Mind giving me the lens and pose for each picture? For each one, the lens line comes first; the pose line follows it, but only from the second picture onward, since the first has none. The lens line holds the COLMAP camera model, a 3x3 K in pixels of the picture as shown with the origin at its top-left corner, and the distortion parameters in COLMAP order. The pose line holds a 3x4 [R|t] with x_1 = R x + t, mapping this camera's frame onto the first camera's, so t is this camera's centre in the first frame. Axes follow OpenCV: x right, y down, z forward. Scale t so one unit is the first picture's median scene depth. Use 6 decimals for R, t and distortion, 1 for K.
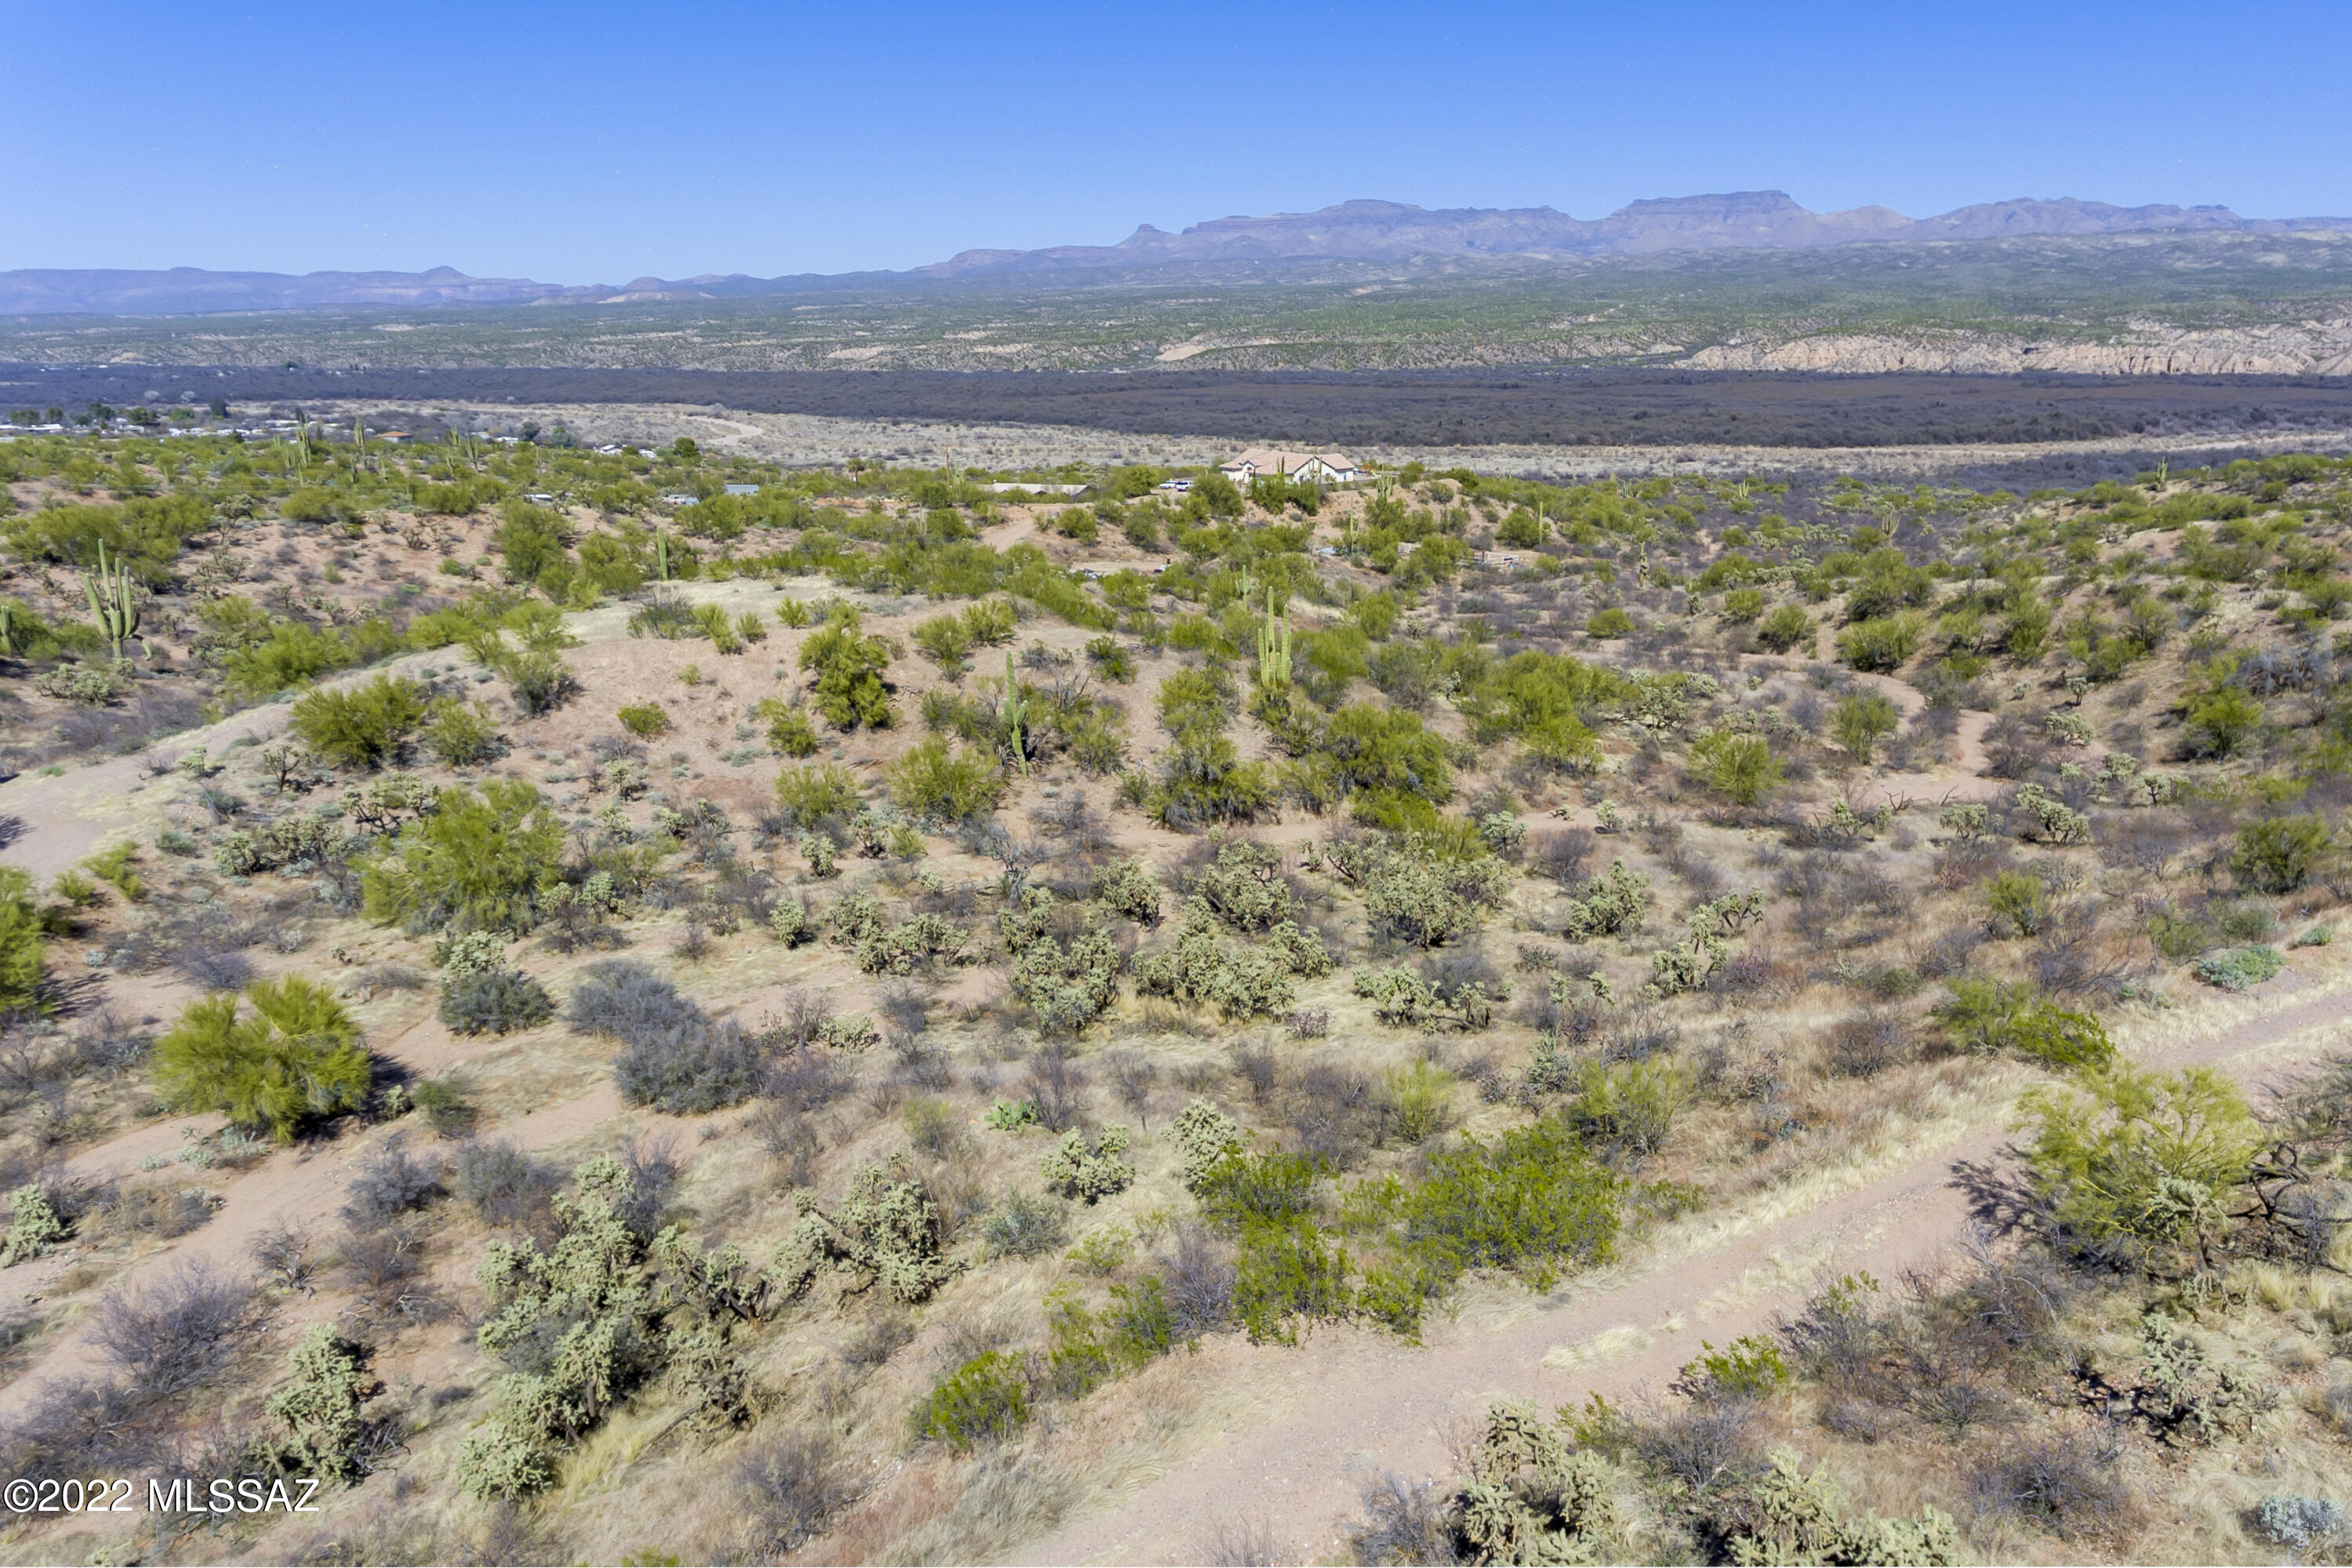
lens RADIAL K [[1655.9, 0, 1280.3], [0, 1655.9, 809.6], [0, 0, 1]] dist [-0.007116, 0.011867]
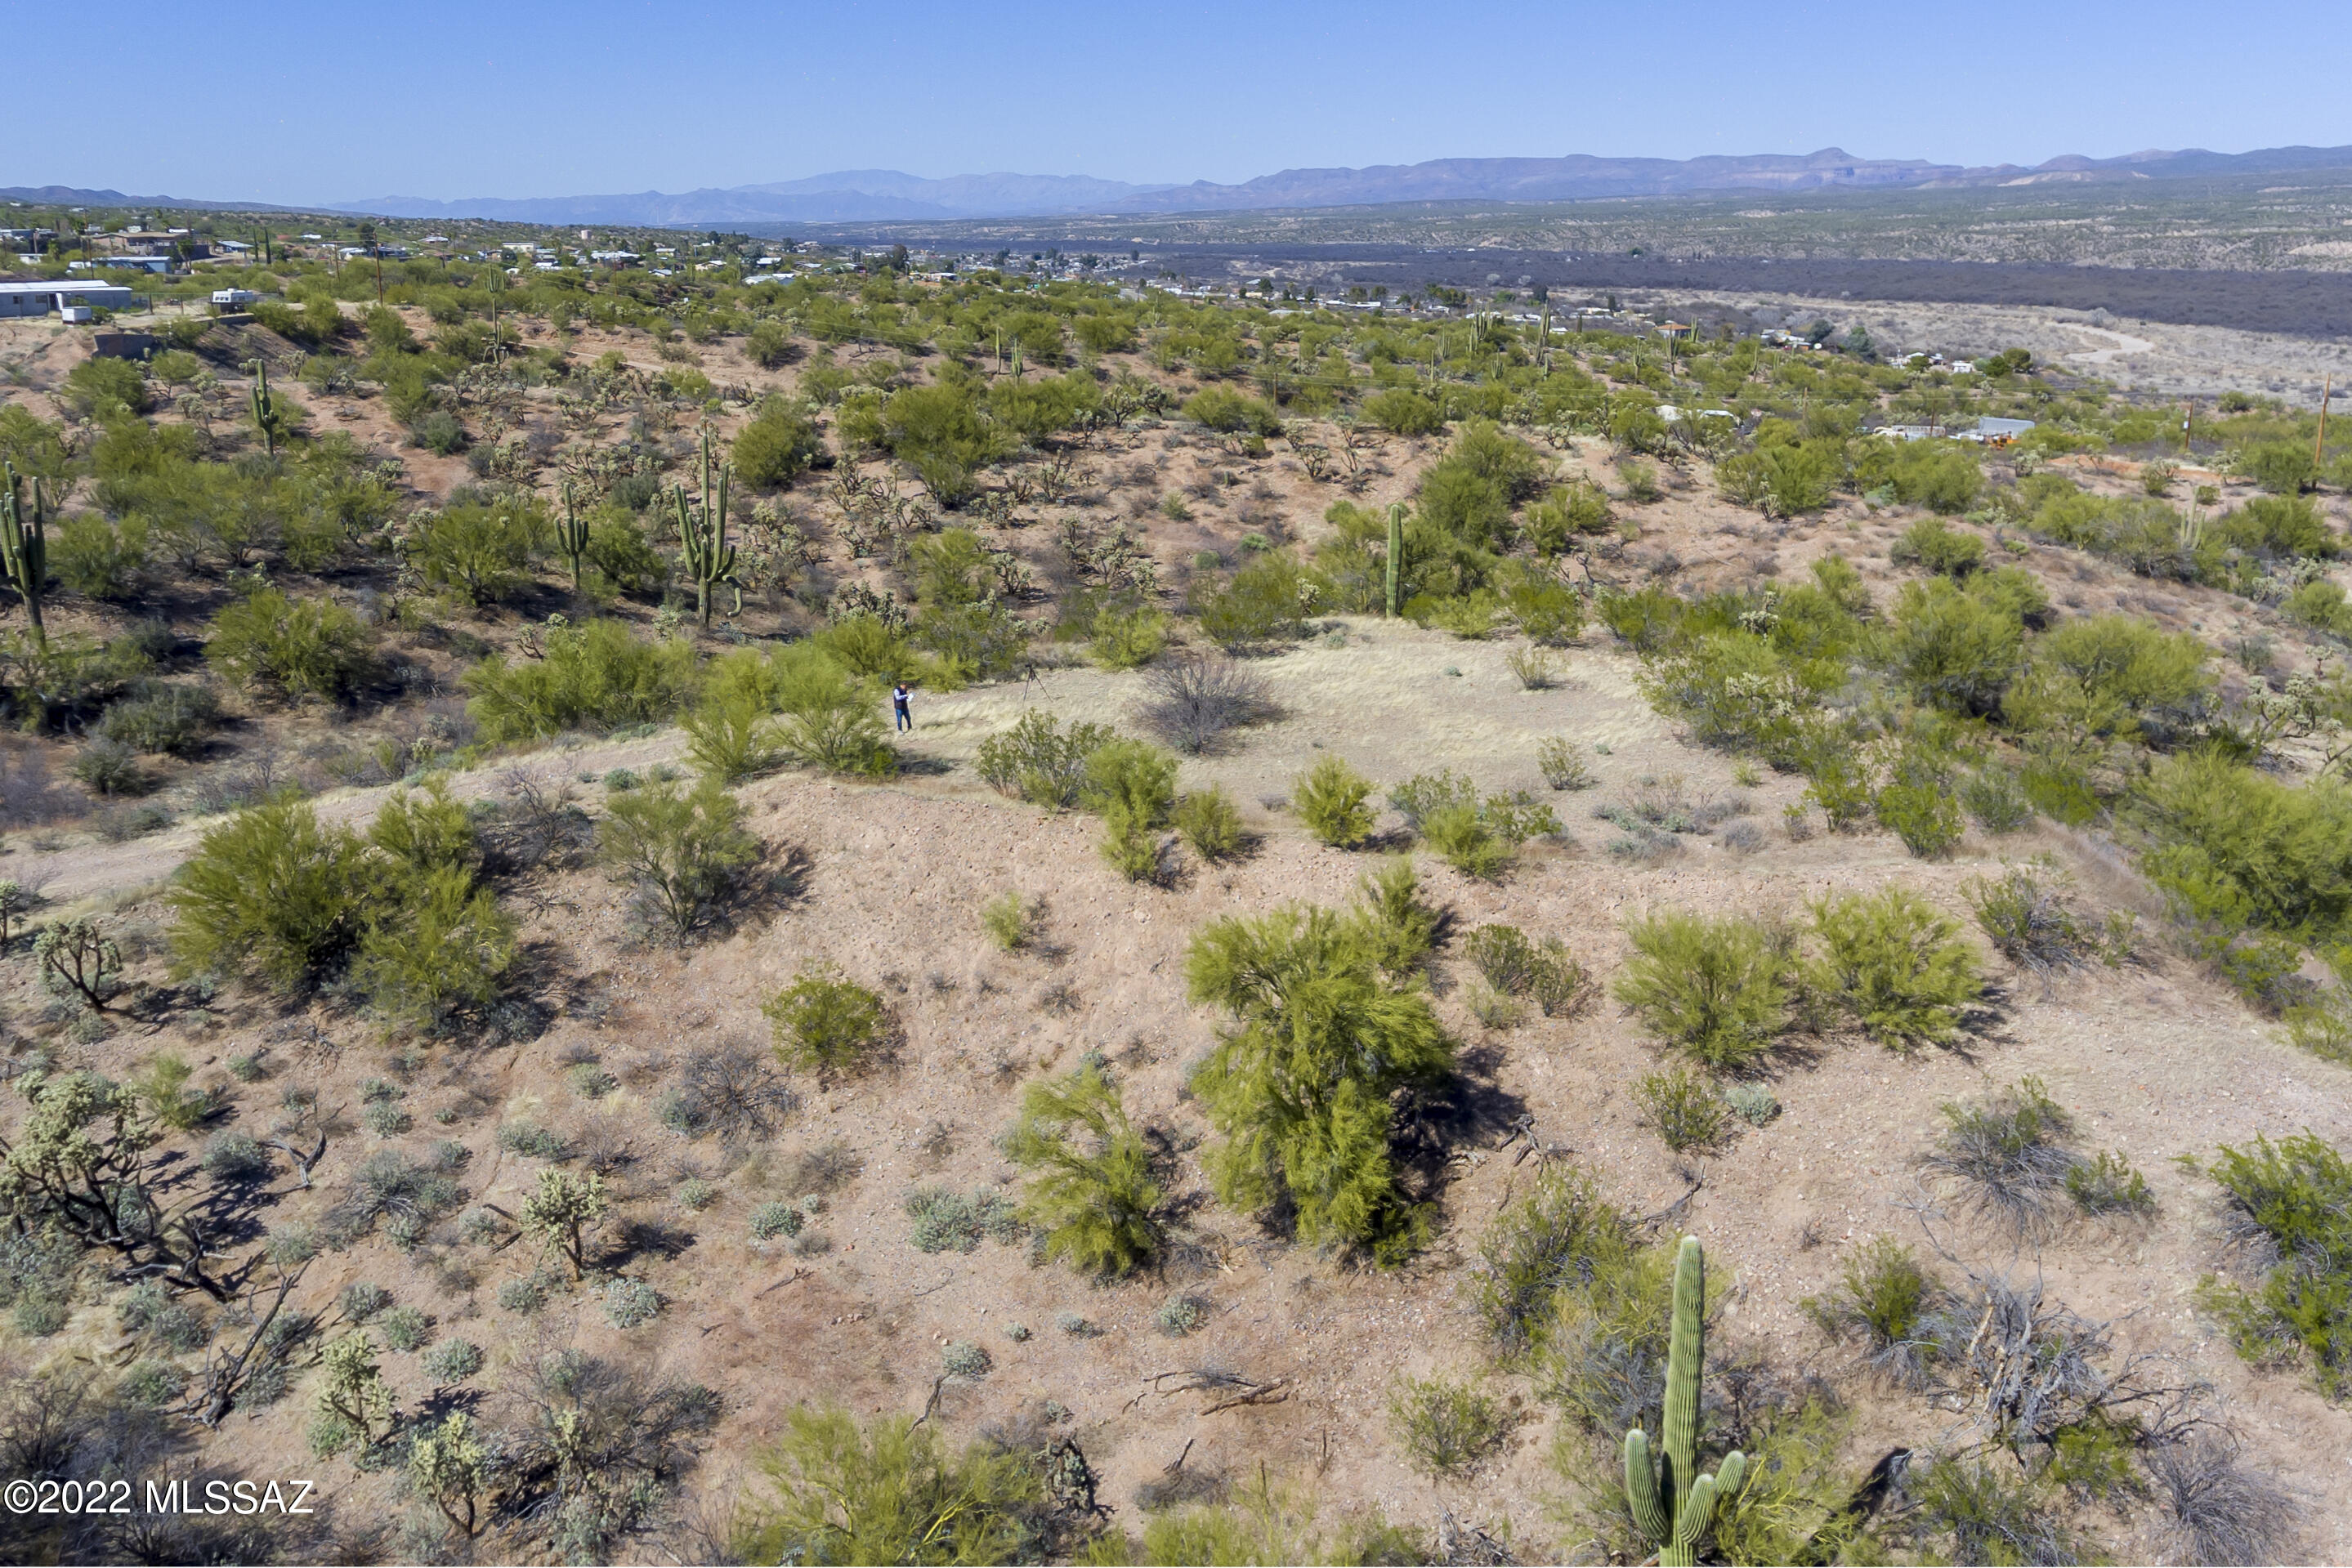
lens RADIAL K [[1927.5, 0, 1028.4], [0, 1927.5, 687.8], [0, 0, 1]] dist [-0.011907, 0.014519]
pose [[0.673236, 0.179837, -0.717225, -0.012373], [-0.210436, 0.976462, 0.047308, -0.046796], [0.708851, 0.119081, 0.695234, 0.203634]]
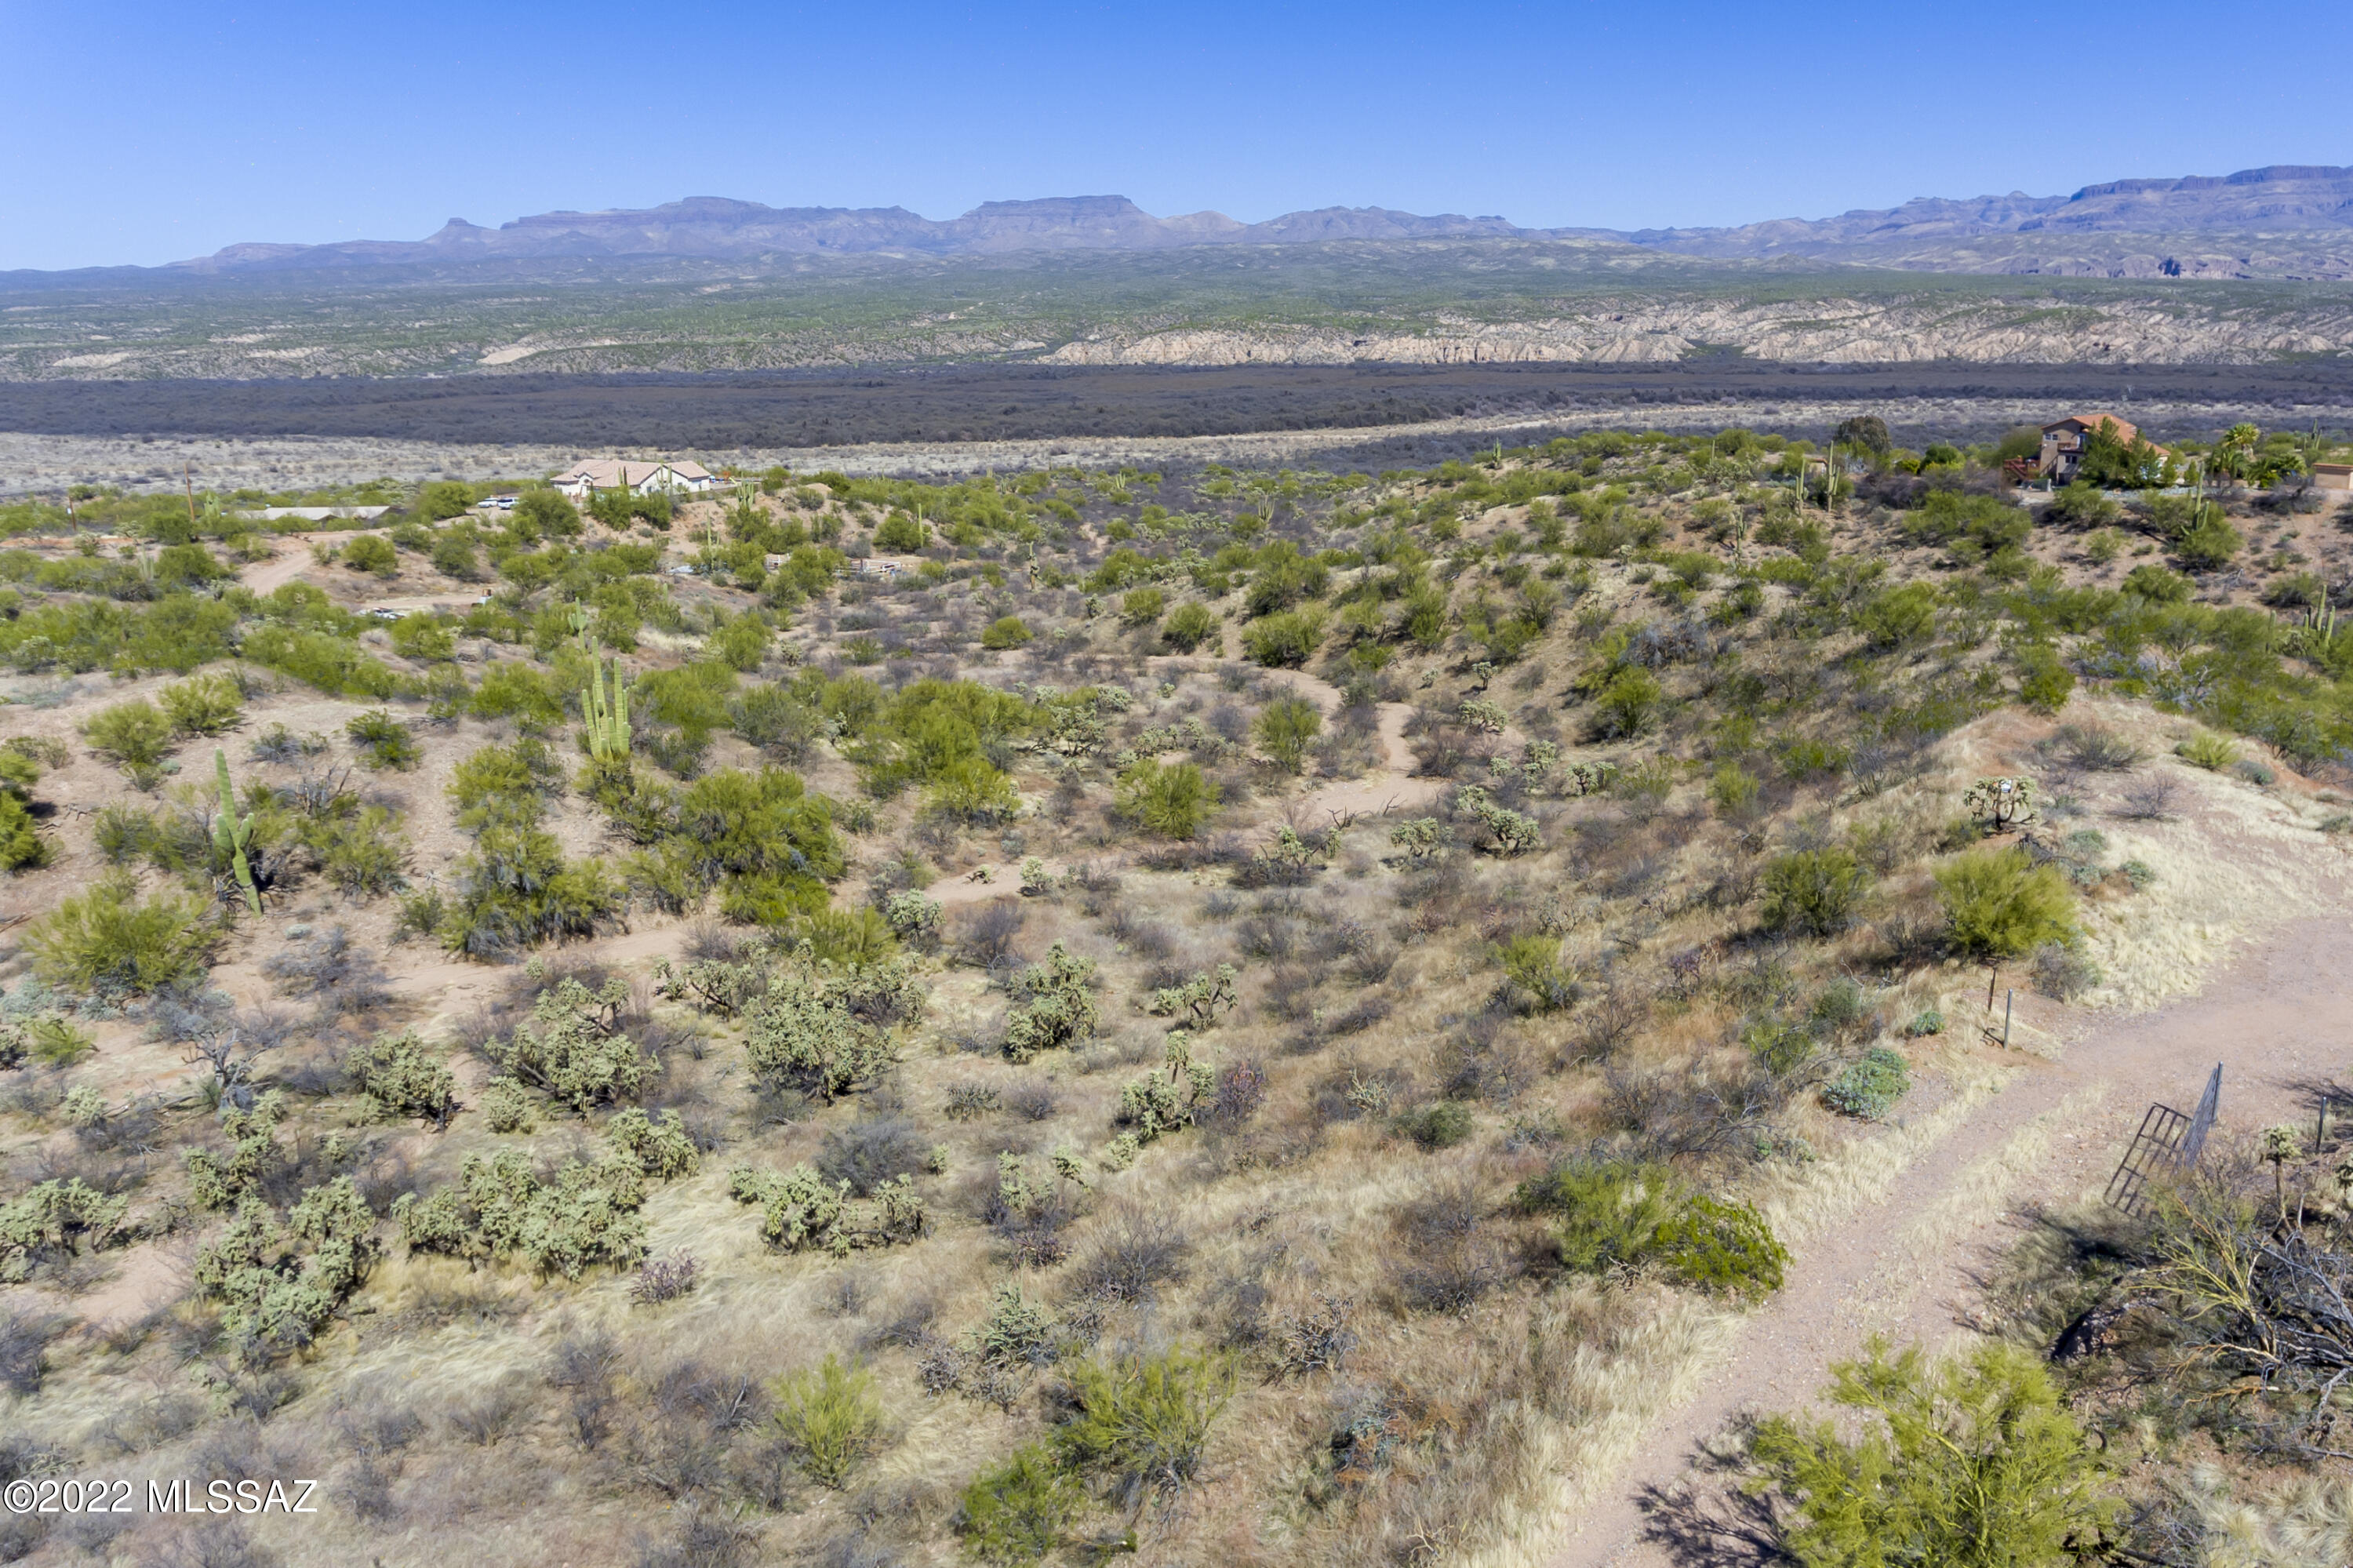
lens RADIAL K [[1683.8, 0, 1255.6], [0, 1683.8, 665.0], [0, 0, 1]] dist [-0.008585, 0.014392]
pose [[0.938150, -0.074843, 0.338044, 0.005329], [0.103061, 0.992464, -0.066288, -0.009905], [-0.330535, 0.097028, 0.938793, 0.038352]]
